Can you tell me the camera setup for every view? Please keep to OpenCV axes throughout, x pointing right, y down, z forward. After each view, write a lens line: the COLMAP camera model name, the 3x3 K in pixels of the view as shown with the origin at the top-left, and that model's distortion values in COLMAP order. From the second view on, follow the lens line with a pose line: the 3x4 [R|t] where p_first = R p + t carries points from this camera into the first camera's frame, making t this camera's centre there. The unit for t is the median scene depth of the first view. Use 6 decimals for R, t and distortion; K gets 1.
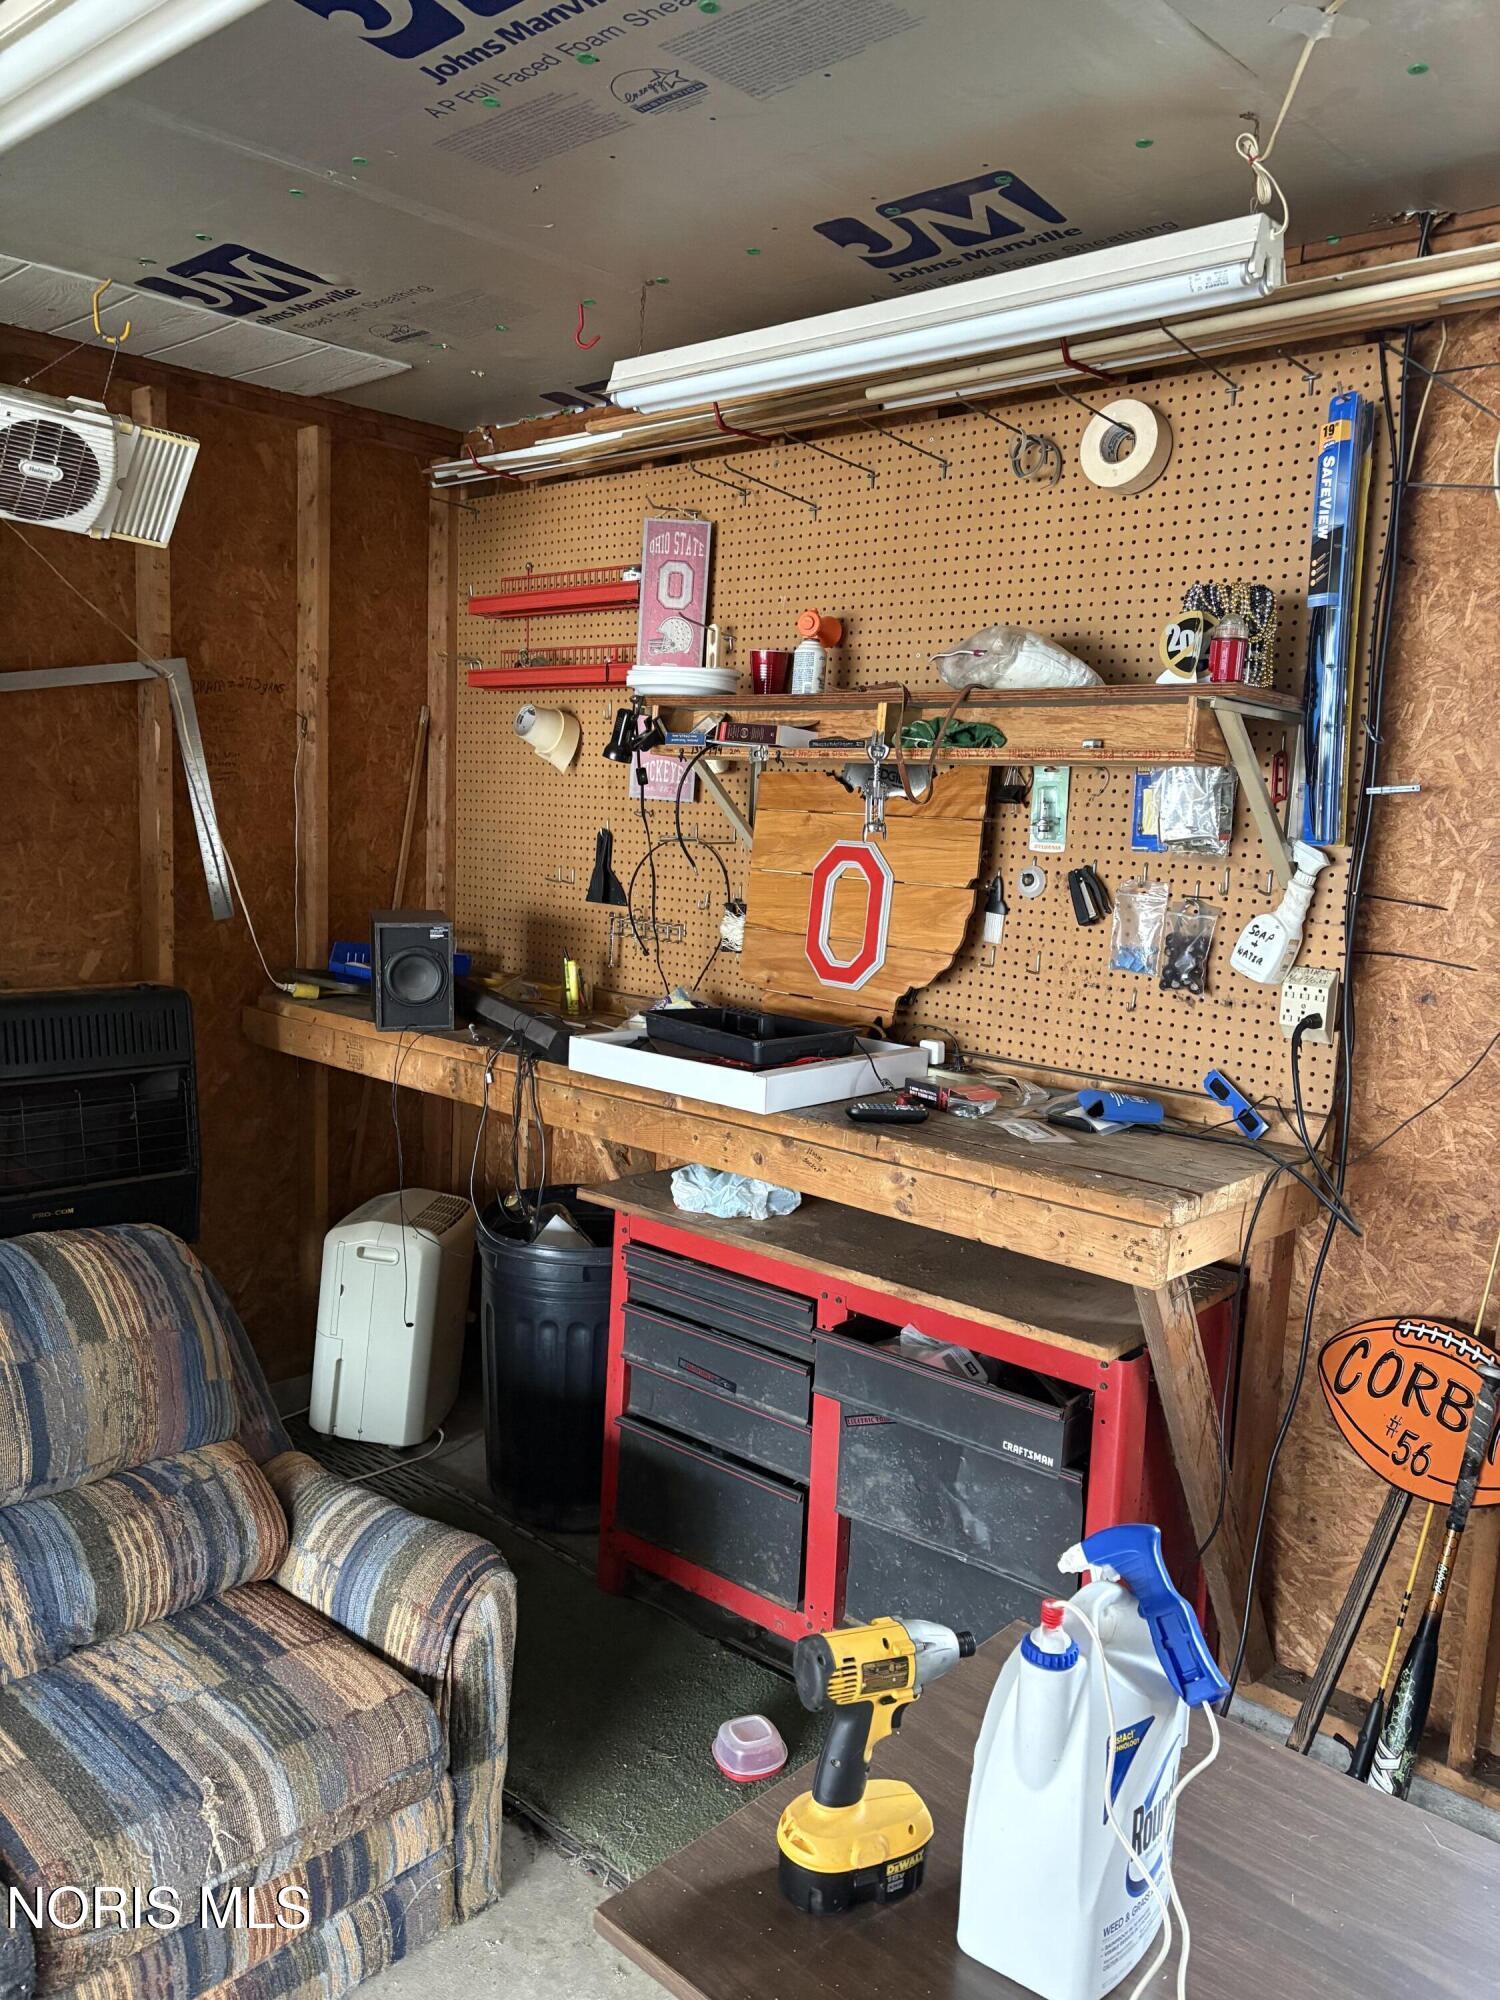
lens RADIAL K [[1522.5, 0, 742.9], [0, 1522.5, 1028.9], [0, 0, 1]] dist [0.069749, -0.070742]
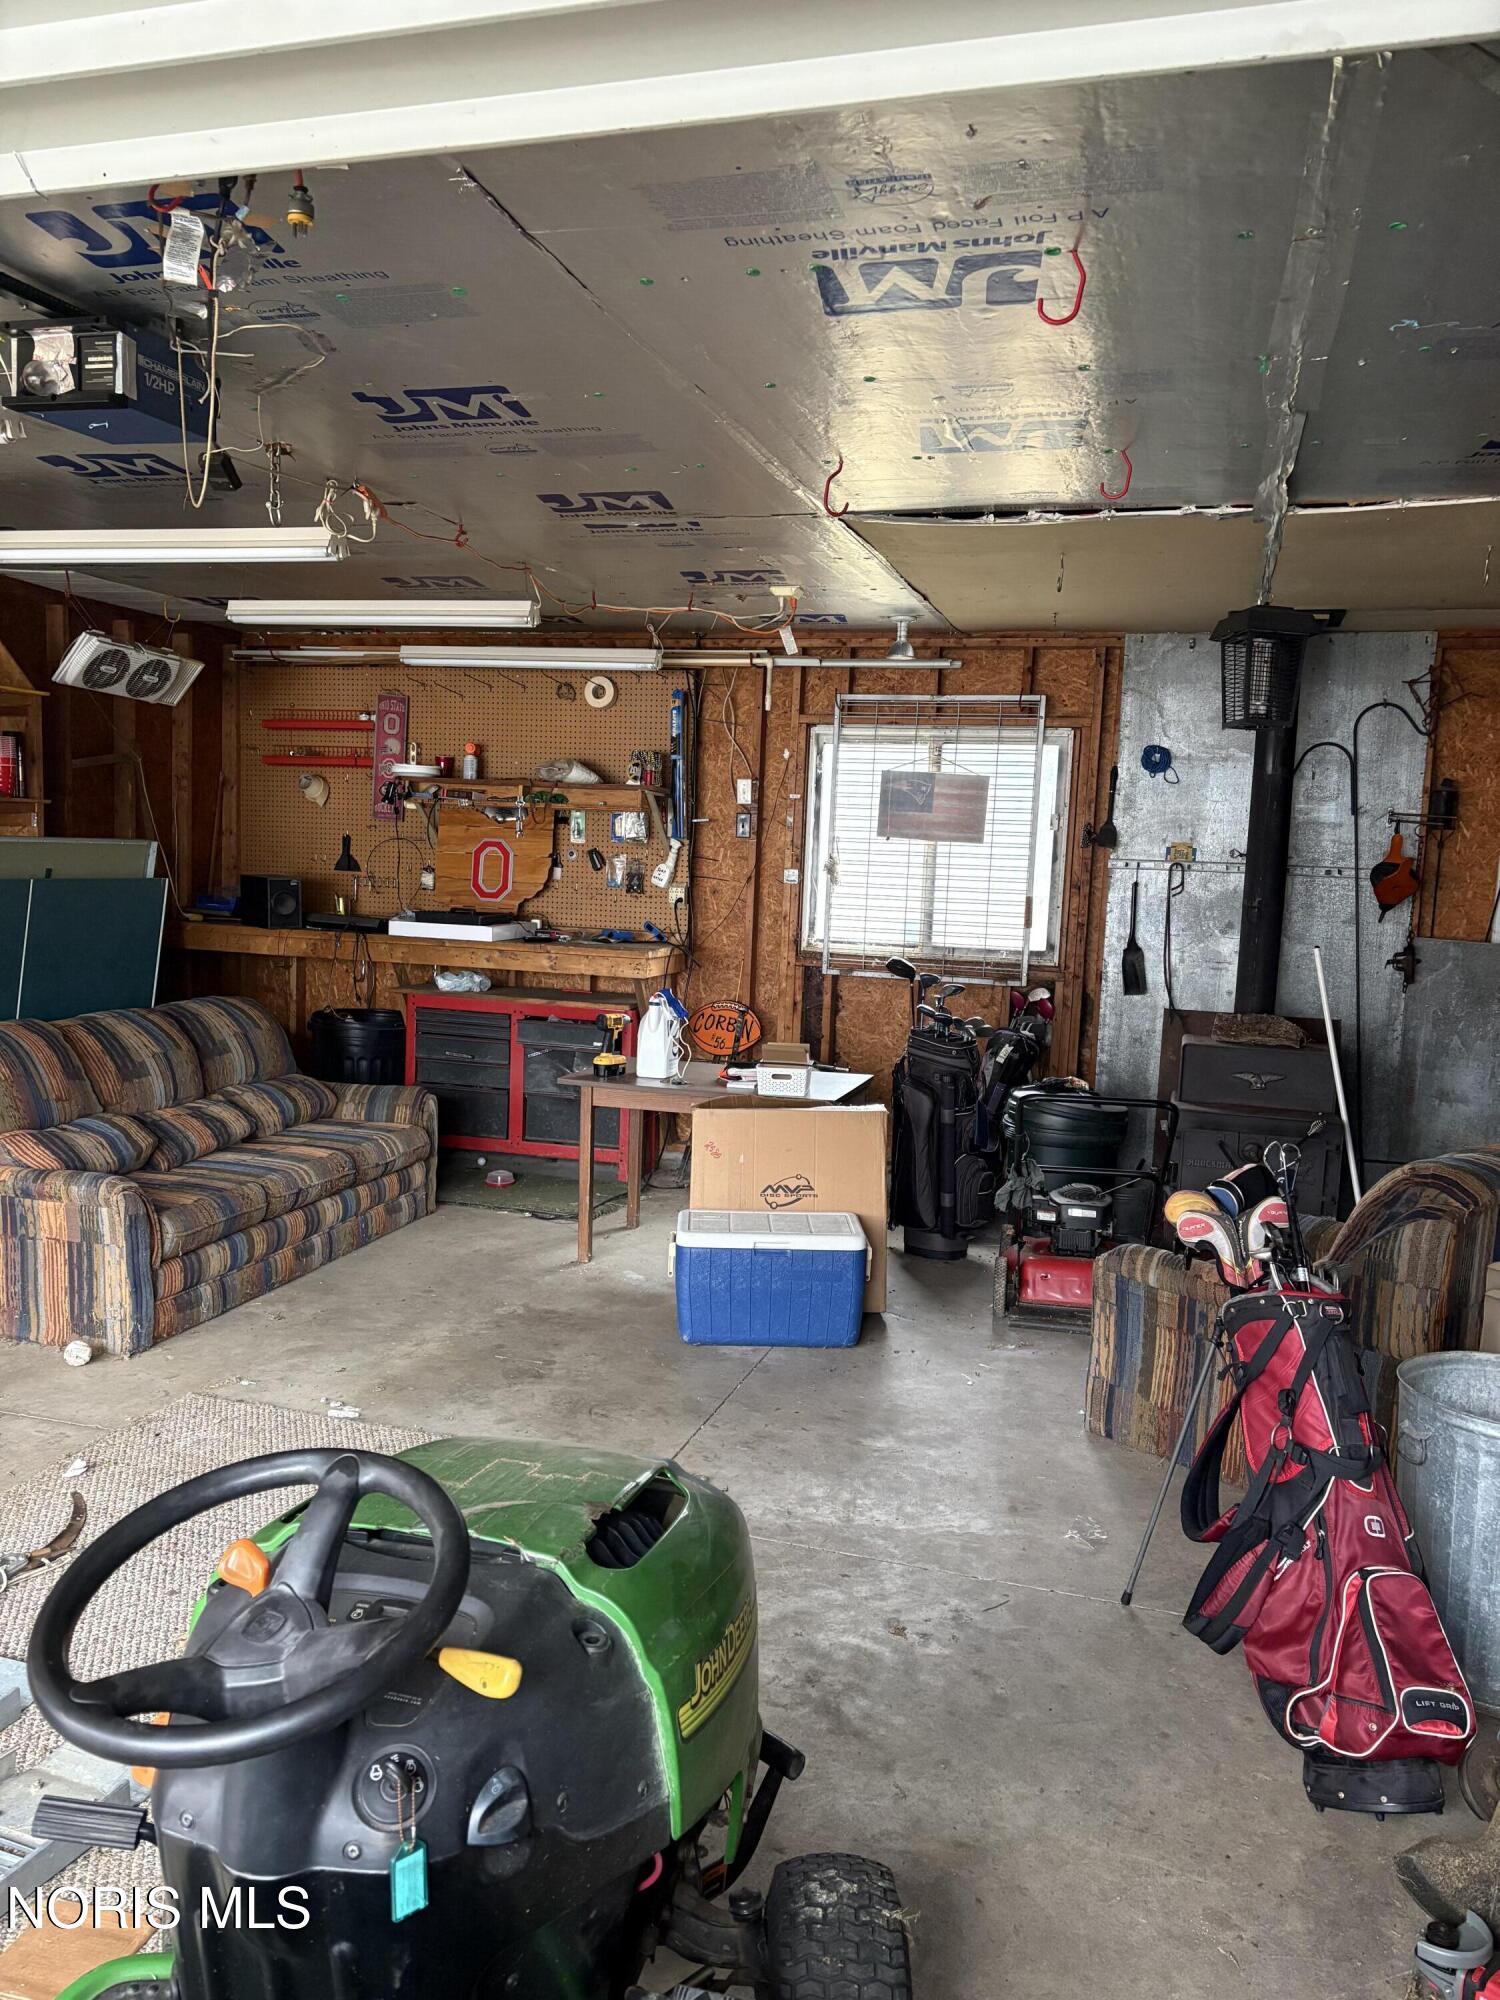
lens RADIAL K [[1522.5, 0, 742.9], [0, 1522.5, 1028.9], [0, 0, 1]] dist [0.069749, -0.070742]
pose [[0.901866, -0.056774, 0.428268, -0.708512], [0.060416, 0.998160, 0.005096, 0.212470], [-0.427770, 0.021278, 0.903637, -1.517676]]
